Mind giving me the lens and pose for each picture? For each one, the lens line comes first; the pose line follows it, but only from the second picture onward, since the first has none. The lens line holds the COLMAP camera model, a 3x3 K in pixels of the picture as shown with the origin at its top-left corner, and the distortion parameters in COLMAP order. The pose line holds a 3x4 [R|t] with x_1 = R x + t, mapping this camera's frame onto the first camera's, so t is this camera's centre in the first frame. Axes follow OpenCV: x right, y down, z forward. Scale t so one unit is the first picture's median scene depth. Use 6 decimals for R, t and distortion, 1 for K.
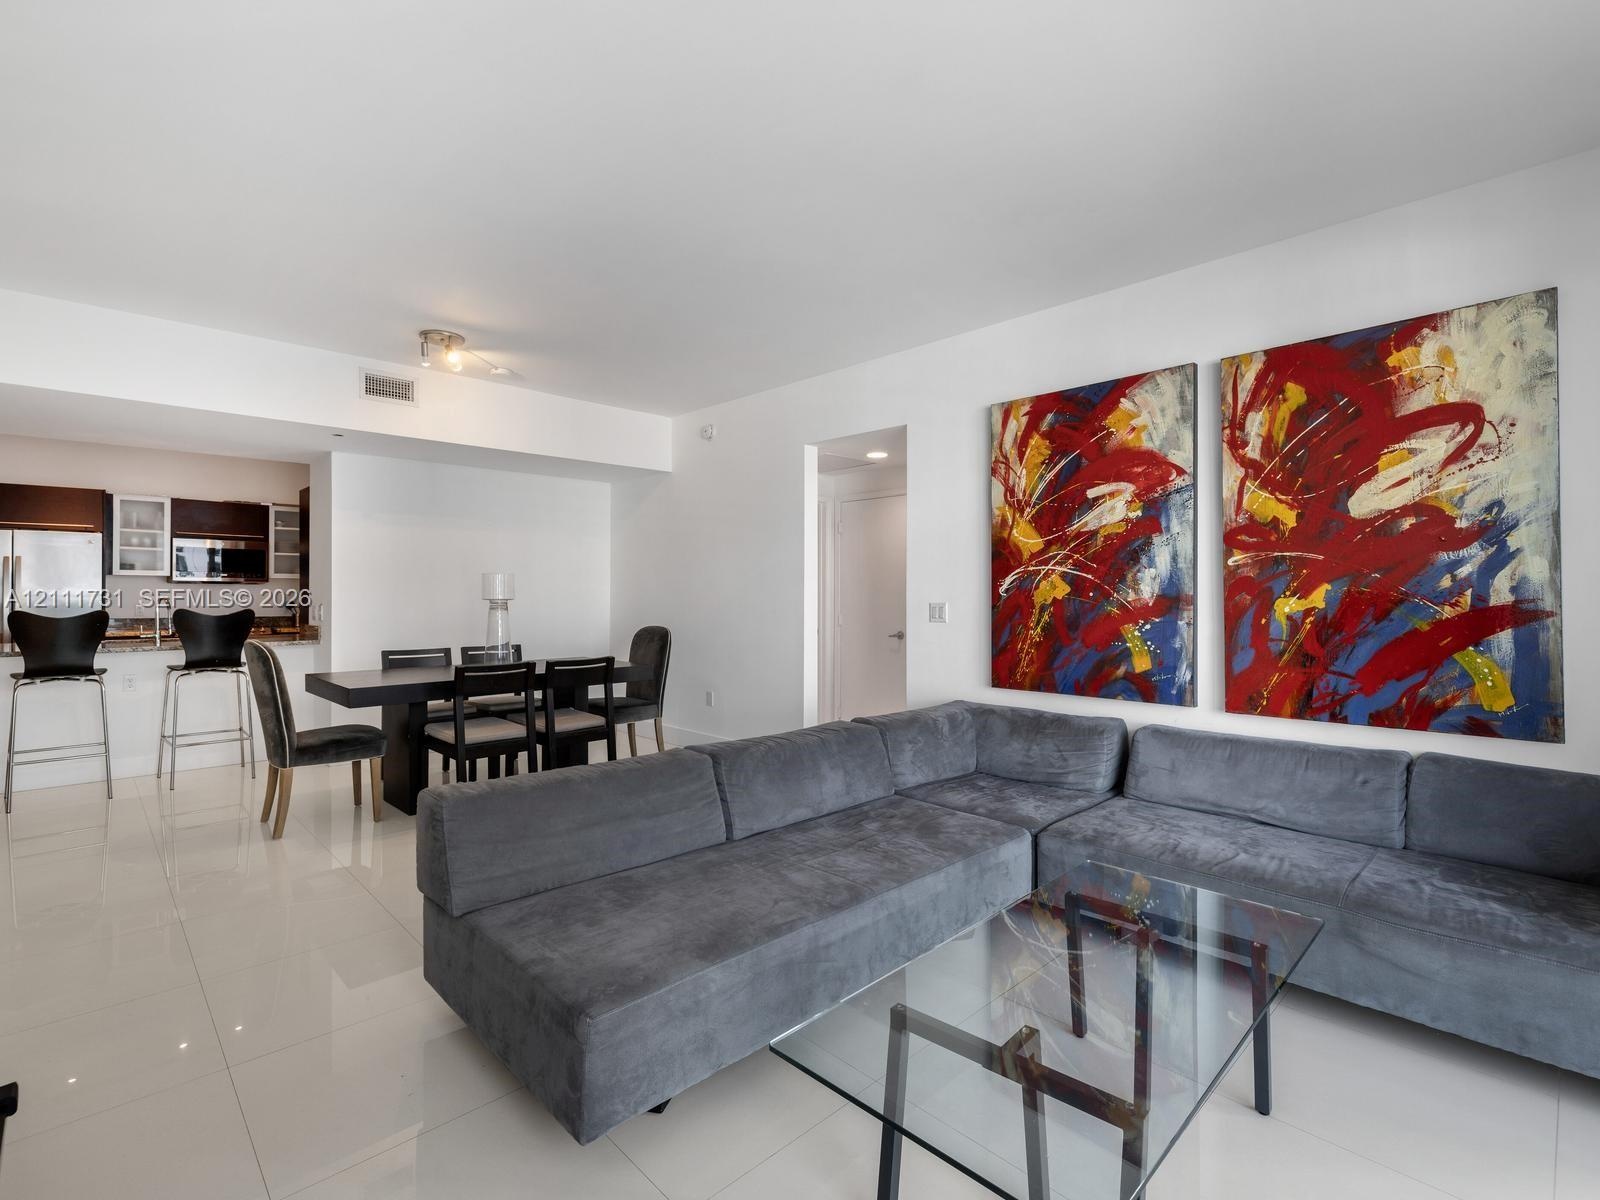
lens RADIAL K [[758.9, 0, 783.1], [0, 758.9, 593.0], [0, 0, 1]] dist [-0.002808, 0.003019]
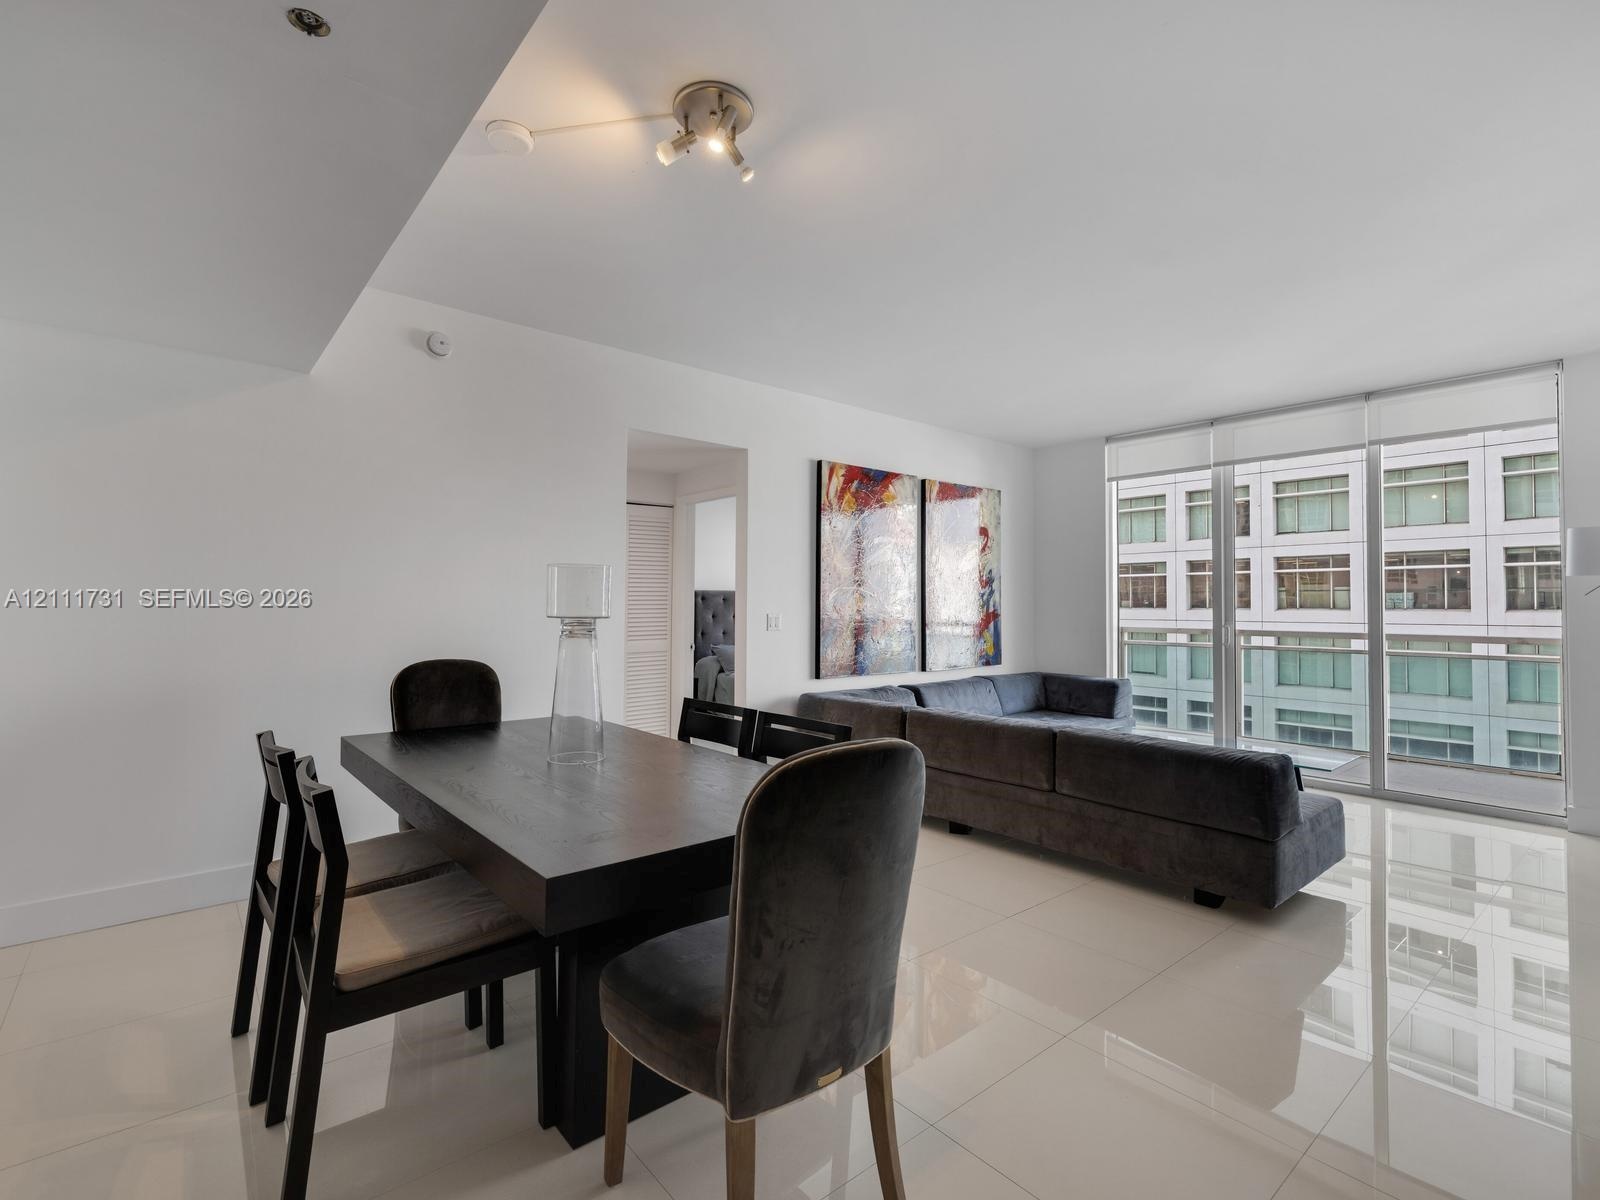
lens RADIAL K [[758.9, 0, 803.1], [0, 758.9, 596.5], [0, 0, 1]] dist [-0.002808, 0.003019]
pose [[0.043749, 0.012219, 0.998968, -0.782223], [-0.006162, 0.999909, -0.011961, -0.000217], [-0.999024, -0.005632, 0.043821, 0.752015]]
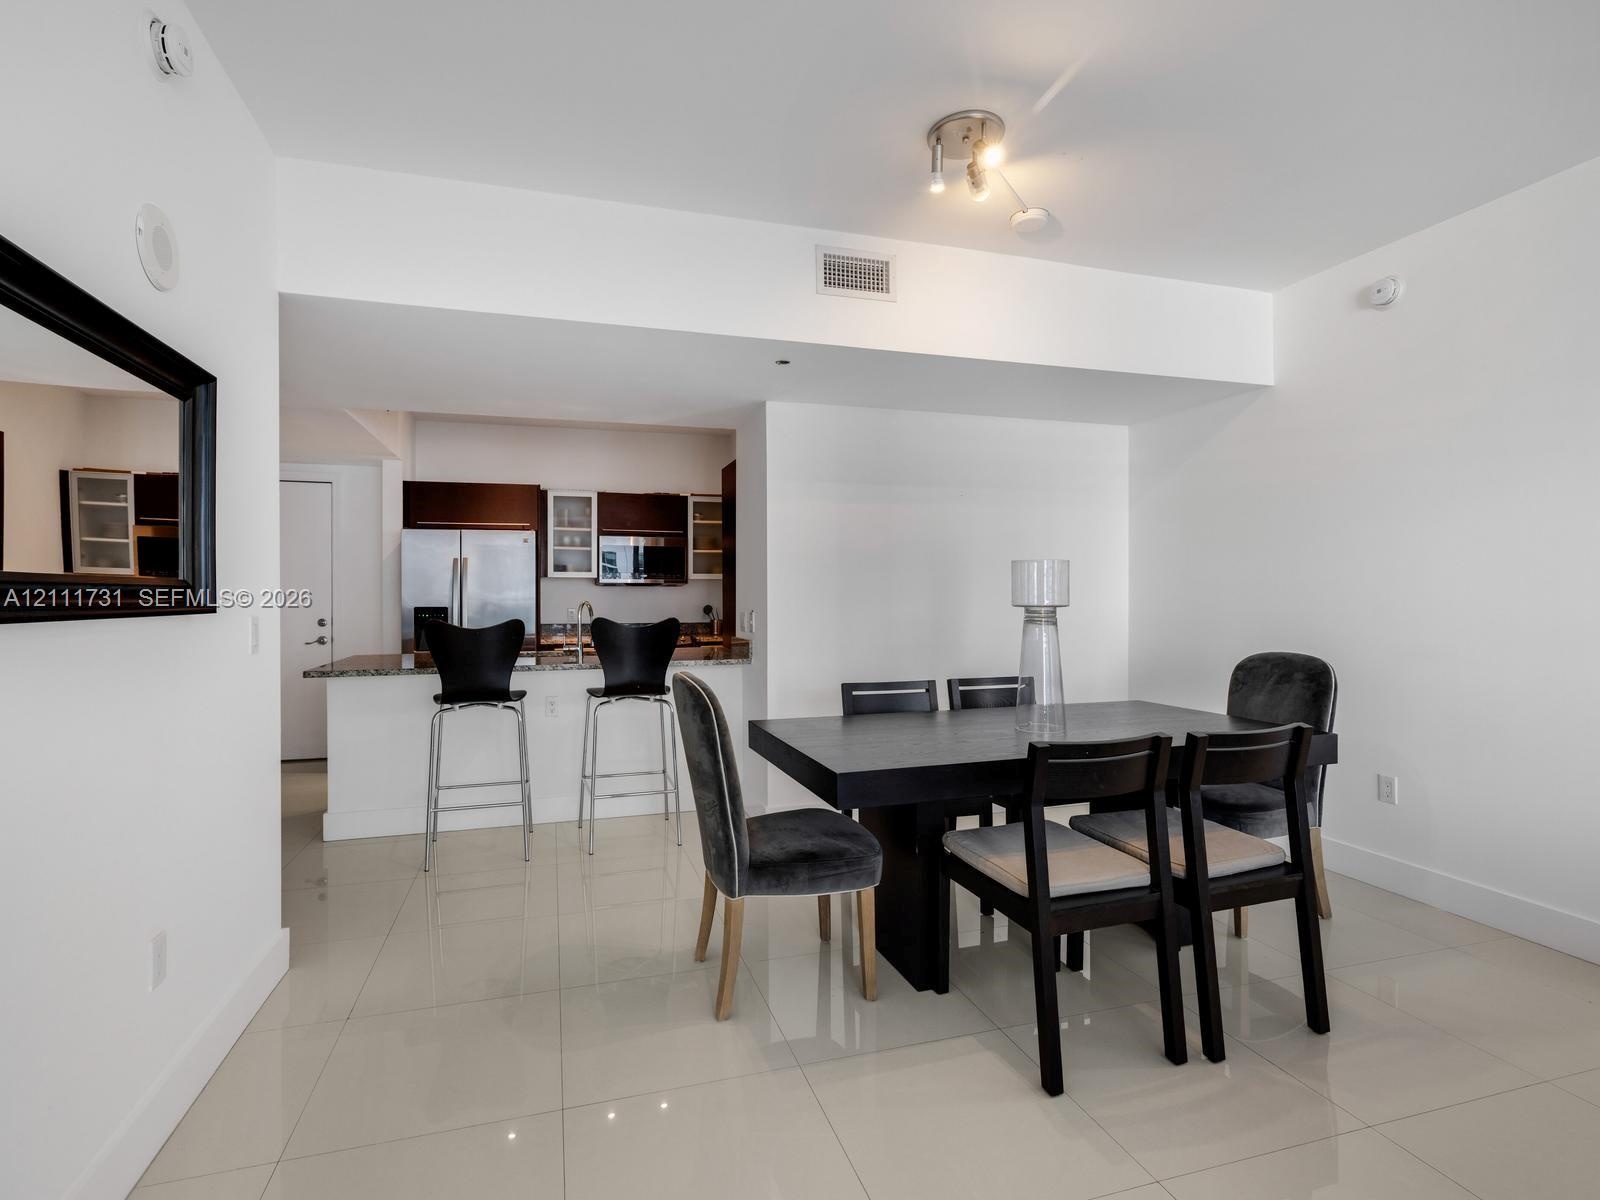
lens RADIAL K [[758.9, 0, 781.1], [0, 758.9, 598.9], [0, 0, 1]] dist [-0.002808, 0.003019]
pose [[0.896160, -0.002075, -0.443726, -0.276634], [0.004125, 0.999985, 0.003654, 0.000697], [0.443711, -0.005105, 0.896155, 0.376690]]
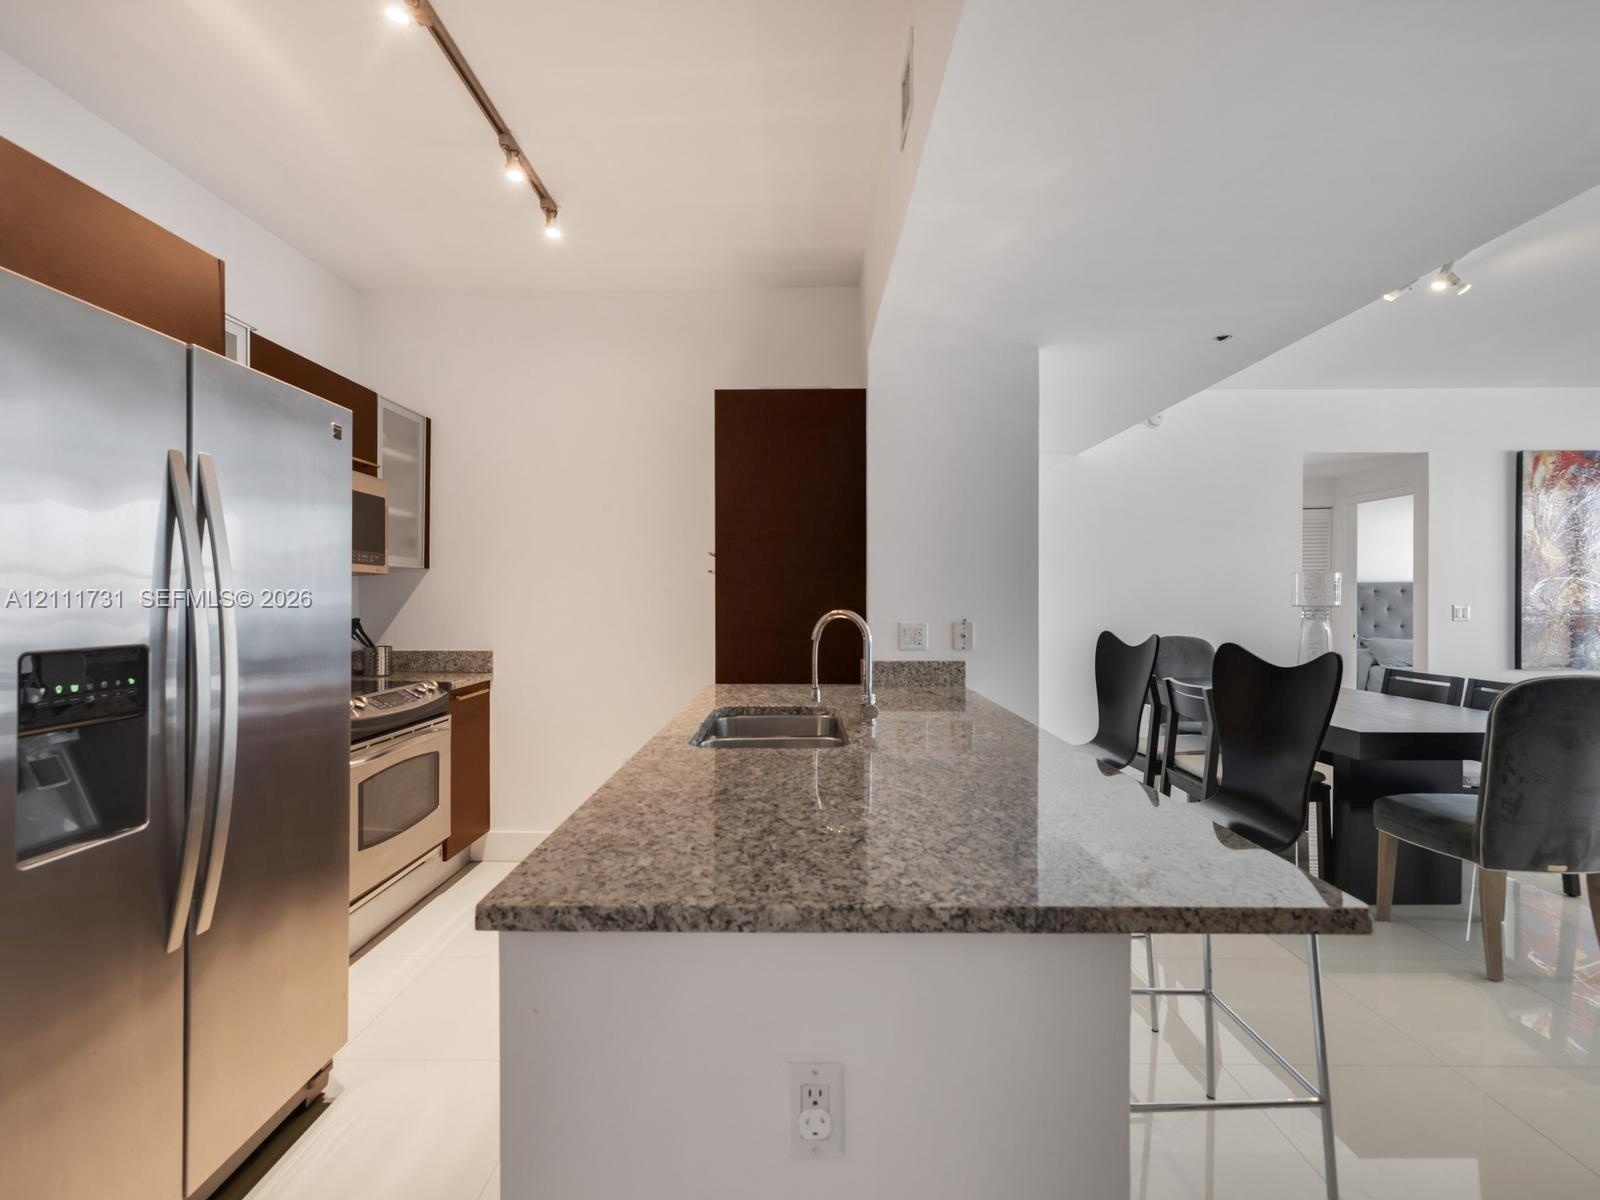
lens RADIAL K [[758.9, 0, 796.3], [0, 758.9, 602.2], [0, 0, 1]] dist [-0.002808, 0.003019]
pose [[0.694858, -0.006135, 0.719120, -1.166070], [0.002305, 0.999977, 0.006304, -0.001371], [-0.719143, -0.002722, 0.694857, 0.765689]]
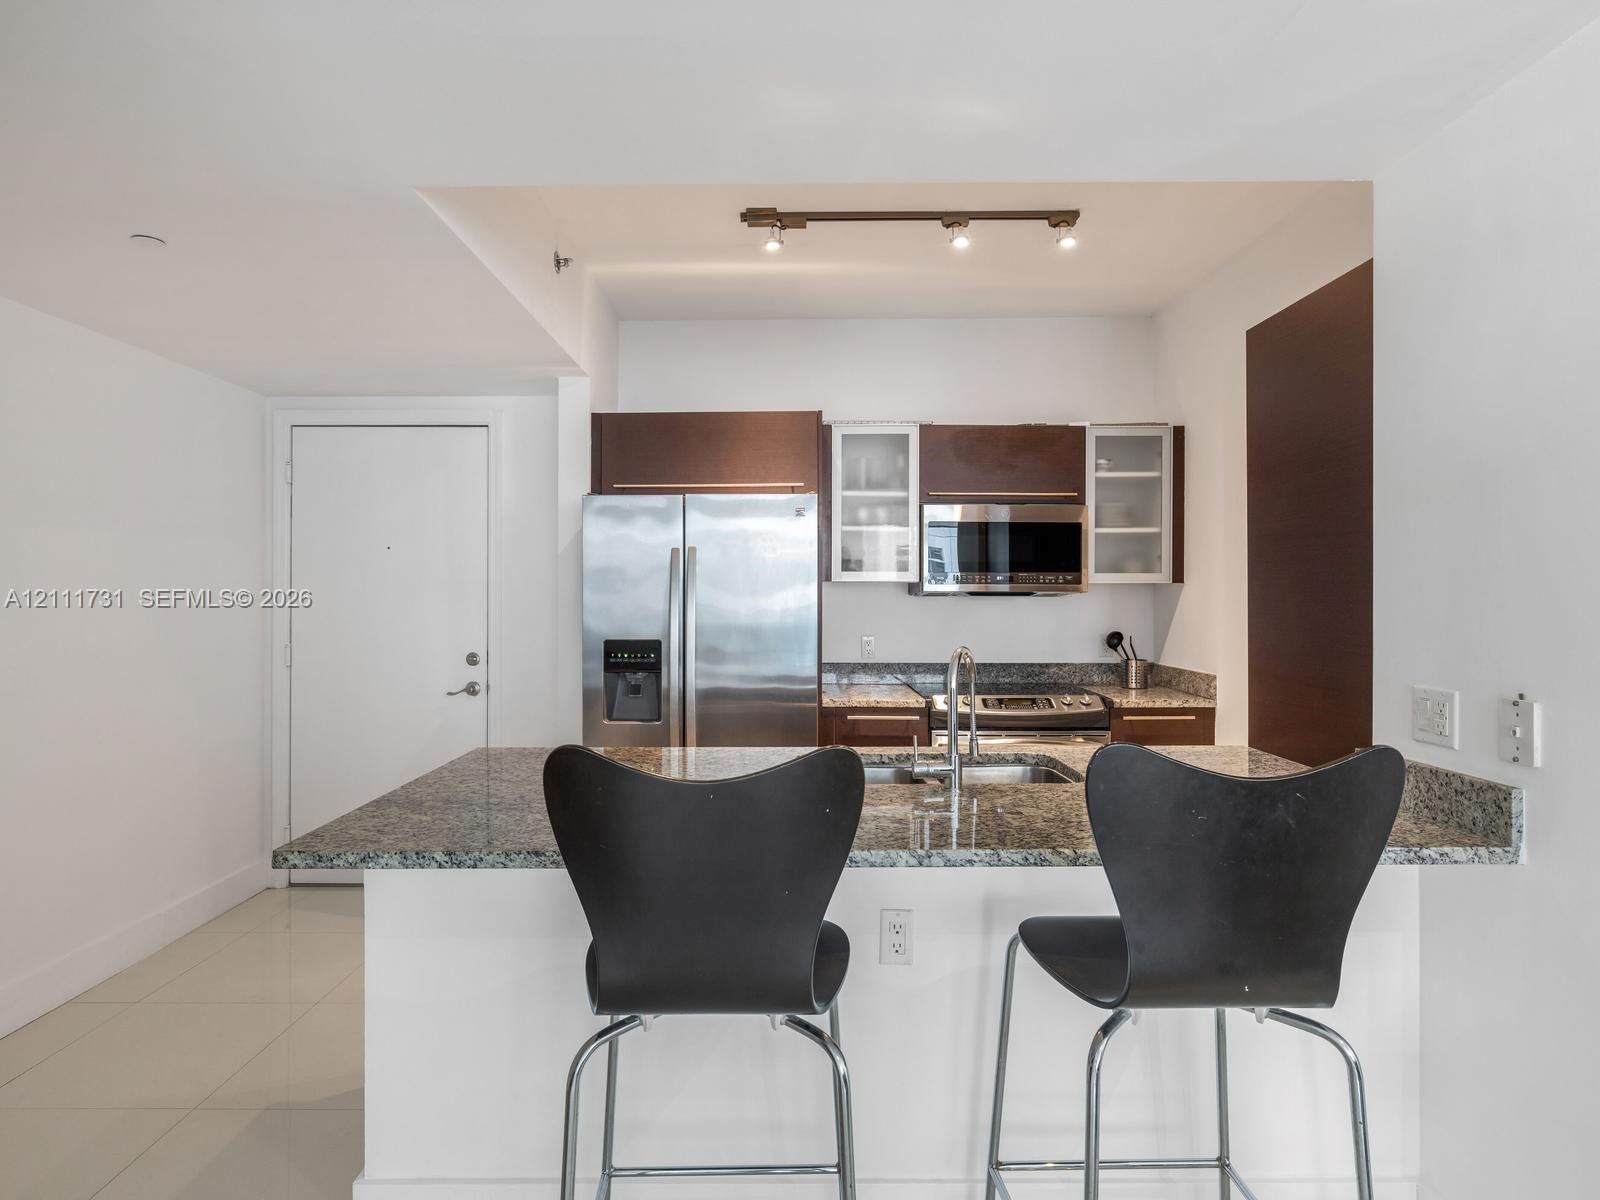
lens RADIAL K [[878.8, 0, 795.2], [0, 878.8, 594.4], [0, 0, 1]] dist [0.003774, 0.000265]
pose [[0.731148, -0.002980, -0.682212, -0.629528], [0.002632, 0.999995, -0.001547, -0.017874], [0.682214, -0.000665, 0.731152, 0.695582]]
